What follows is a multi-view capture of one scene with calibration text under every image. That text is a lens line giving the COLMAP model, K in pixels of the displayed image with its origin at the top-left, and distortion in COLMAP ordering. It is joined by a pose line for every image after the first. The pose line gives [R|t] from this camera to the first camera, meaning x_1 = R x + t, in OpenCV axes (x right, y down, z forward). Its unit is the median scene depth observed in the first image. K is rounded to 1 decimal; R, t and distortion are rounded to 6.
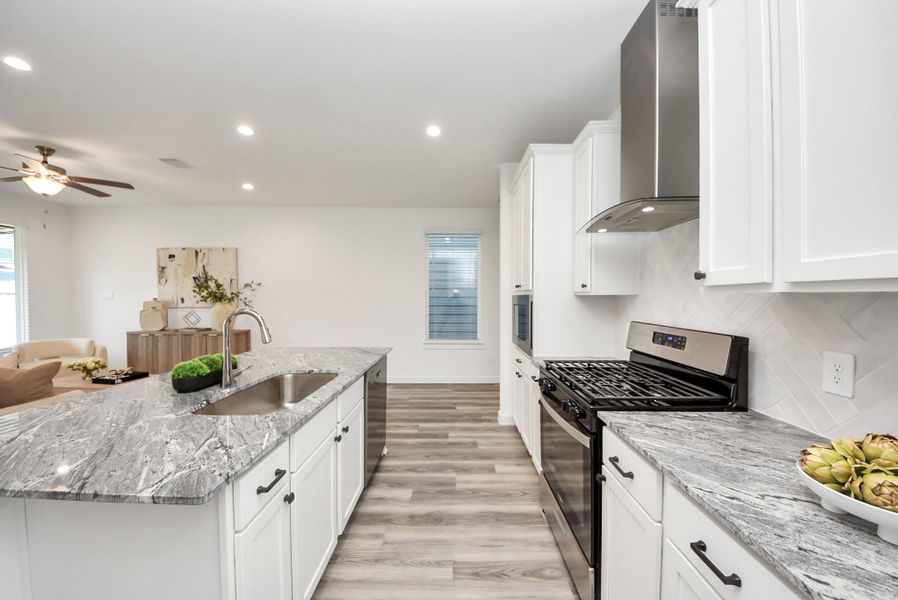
lens RADIAL K [[320.6, 0, 459.1], [0, 320.6, 300.4], [0, 0, 1]] dist [0.005384, -0.006909]
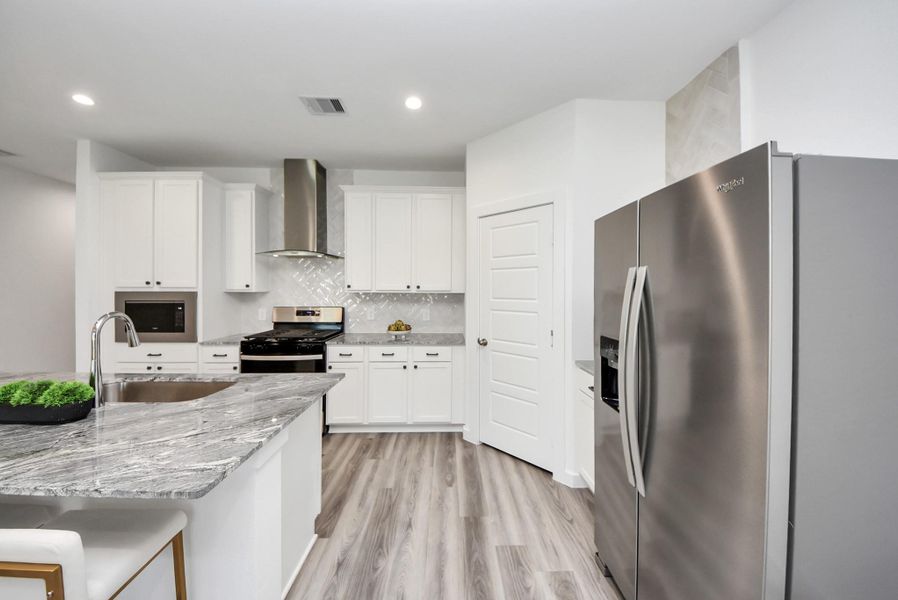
lens RADIAL K [[320.6, 0, 452.0], [0, 320.6, 290.5], [0, 0, 1]] dist [0.005384, -0.006909]
pose [[-0.015675, 0.005429, 0.999862, -0.772482], [0.009780, 0.999938, -0.005276, -0.005176], [-0.999829, 0.009696, -0.015727, 0.035494]]
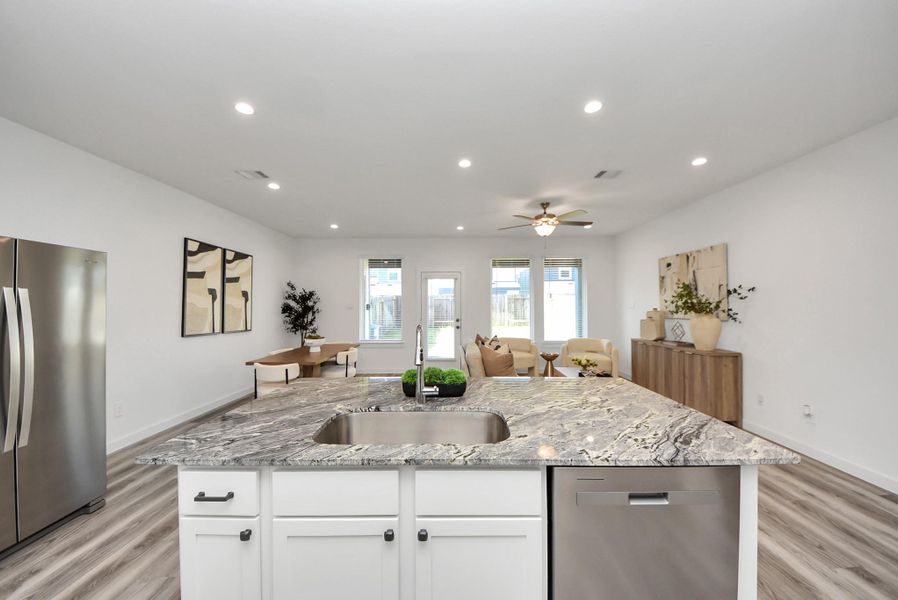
lens RADIAL K [[320.6, 0, 448.8], [0, 320.6, 300.9], [0, 0, 1]] dist [0.005384, -0.006909]
pose [[-0.017085, -0.009629, -0.999808, 0.131301], [-0.011822, 0.999886, -0.009428, -0.018324], [0.999784, 0.011659, -0.017197, 0.546359]]
